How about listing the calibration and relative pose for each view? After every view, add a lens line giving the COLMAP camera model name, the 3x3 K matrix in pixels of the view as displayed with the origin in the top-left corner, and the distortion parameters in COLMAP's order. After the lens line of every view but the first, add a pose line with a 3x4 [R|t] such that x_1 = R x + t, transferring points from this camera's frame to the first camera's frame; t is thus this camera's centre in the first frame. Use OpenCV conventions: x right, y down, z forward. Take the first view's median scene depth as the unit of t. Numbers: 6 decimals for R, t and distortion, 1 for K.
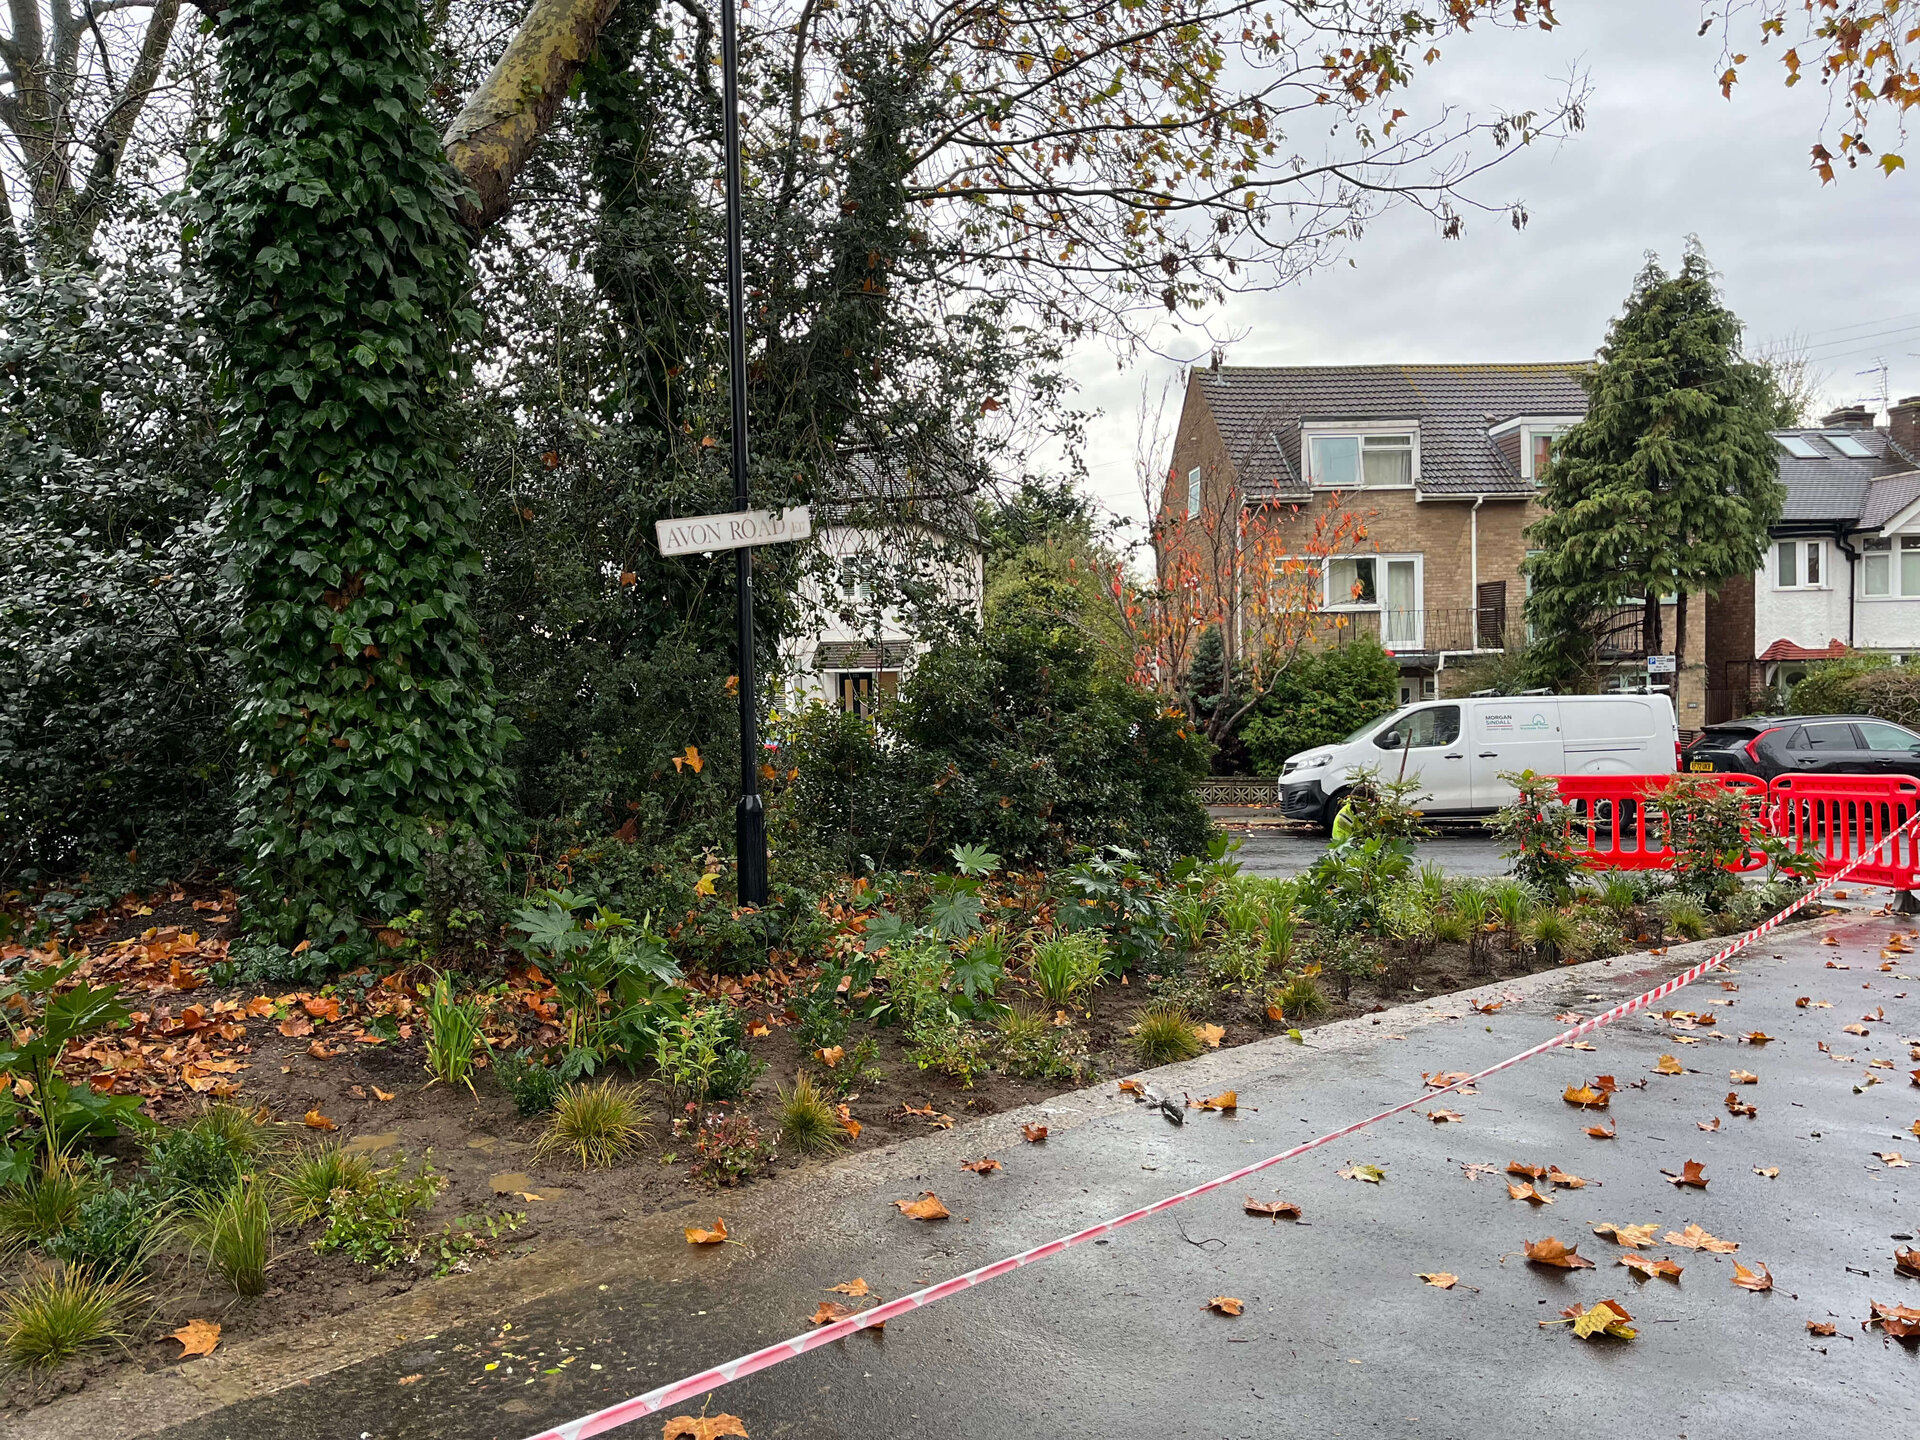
lens RADIAL K [[1430.1, 0, 960.0], [0, 1430.1, 720.0], [0, 0, 1]] dist [0.059746, -0.065961]
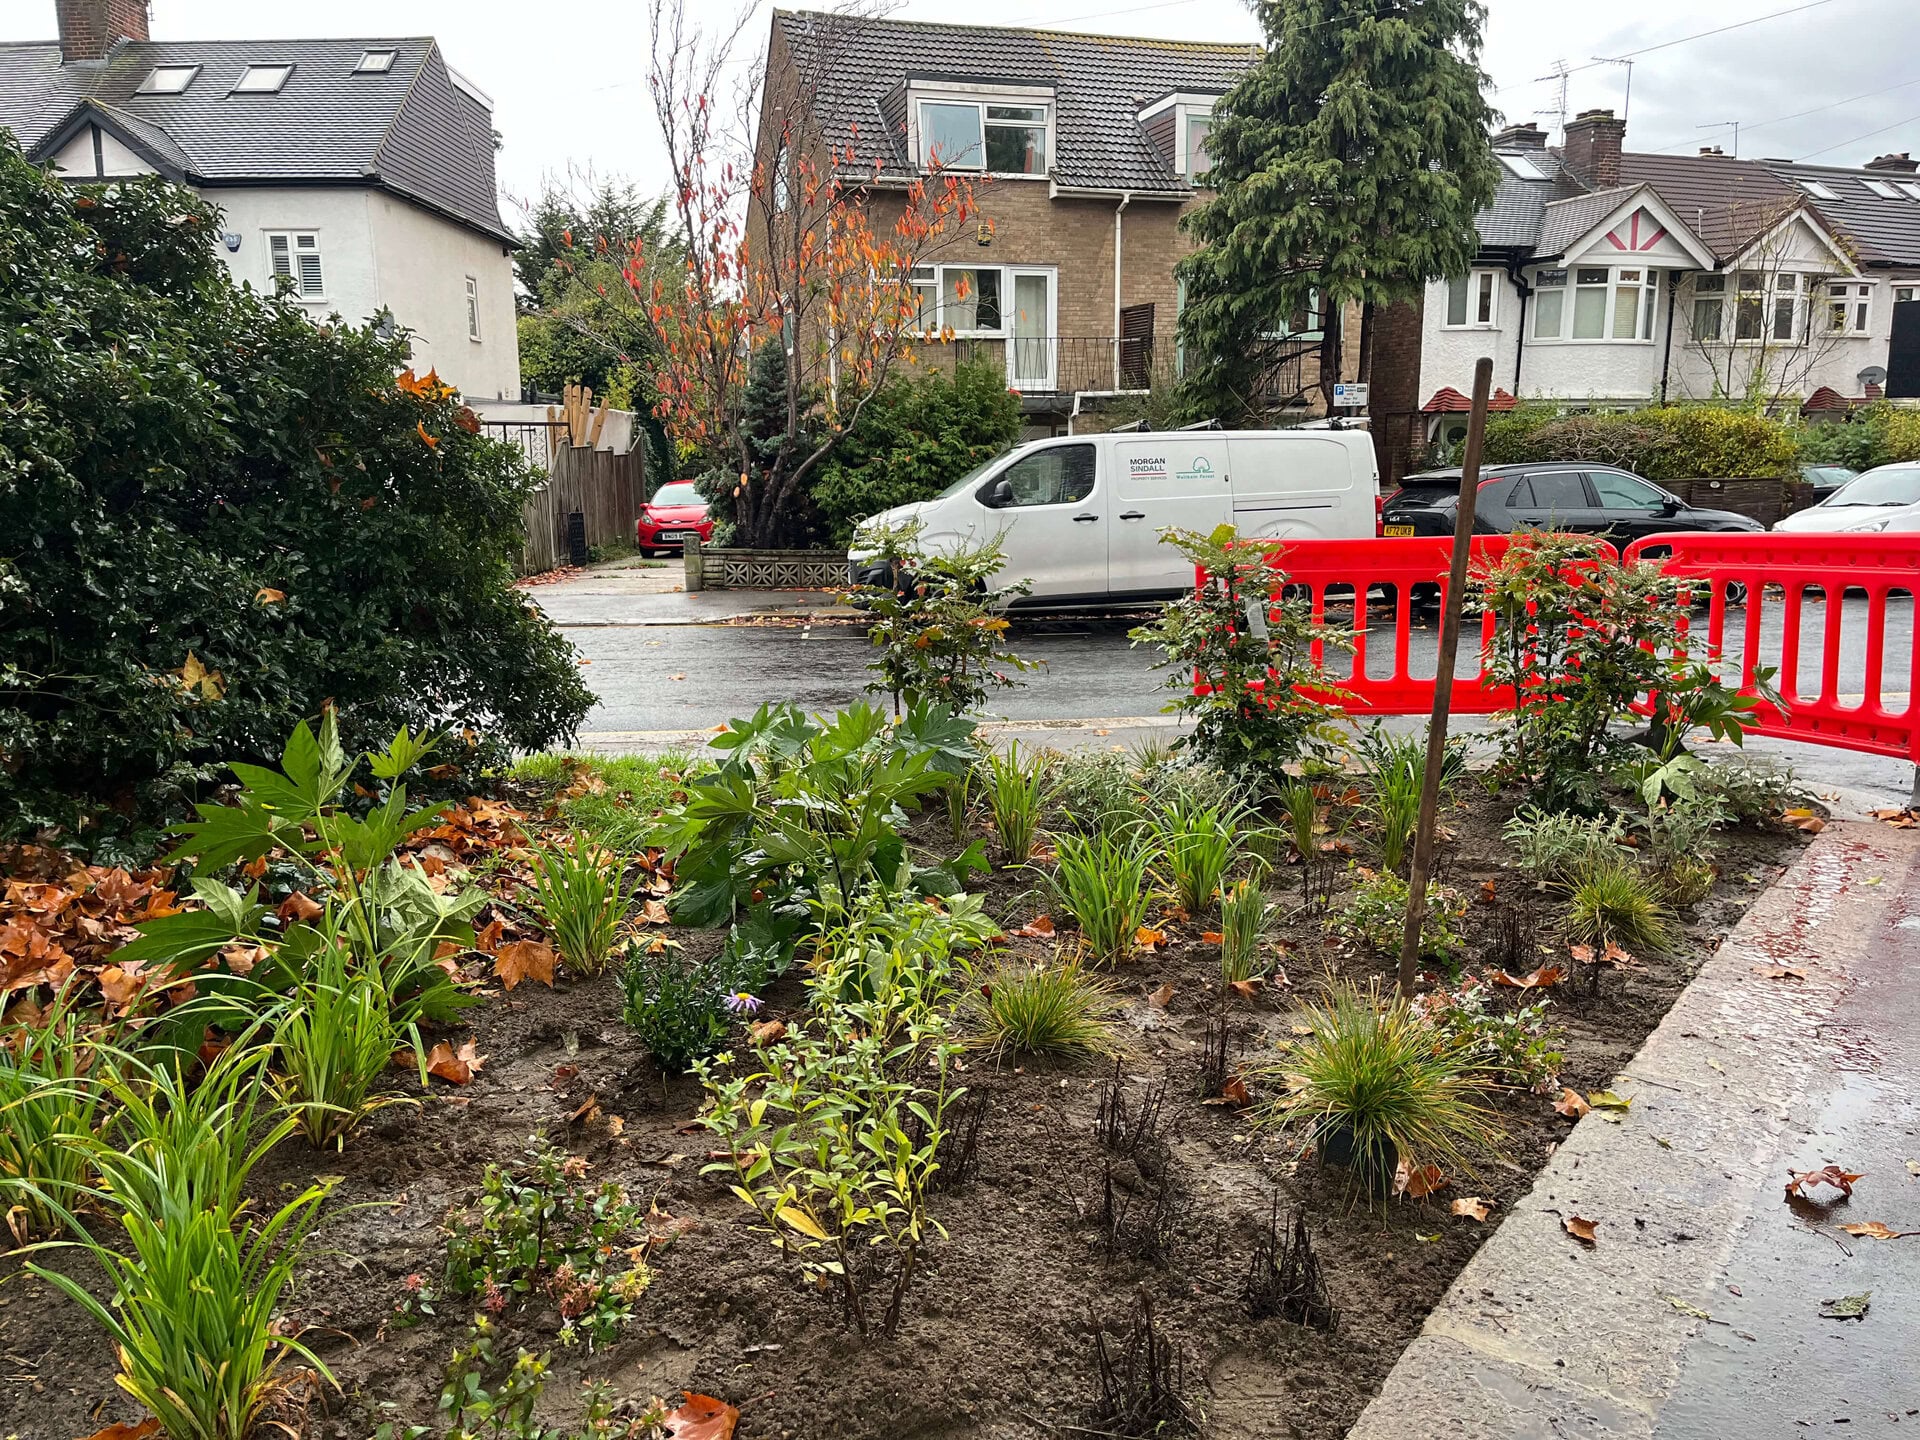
lens RADIAL K [[1430.1, 0, 960.0], [0, 1430.1, 720.0], [0, 0, 1]] dist [0.059746, -0.065961]
pose [[0.971940, -0.032665, 0.232950, 0.091614], [-0.003402, 0.988256, 0.152769, 0.012818], [-0.235204, -0.149275, 0.960415, 0.255480]]
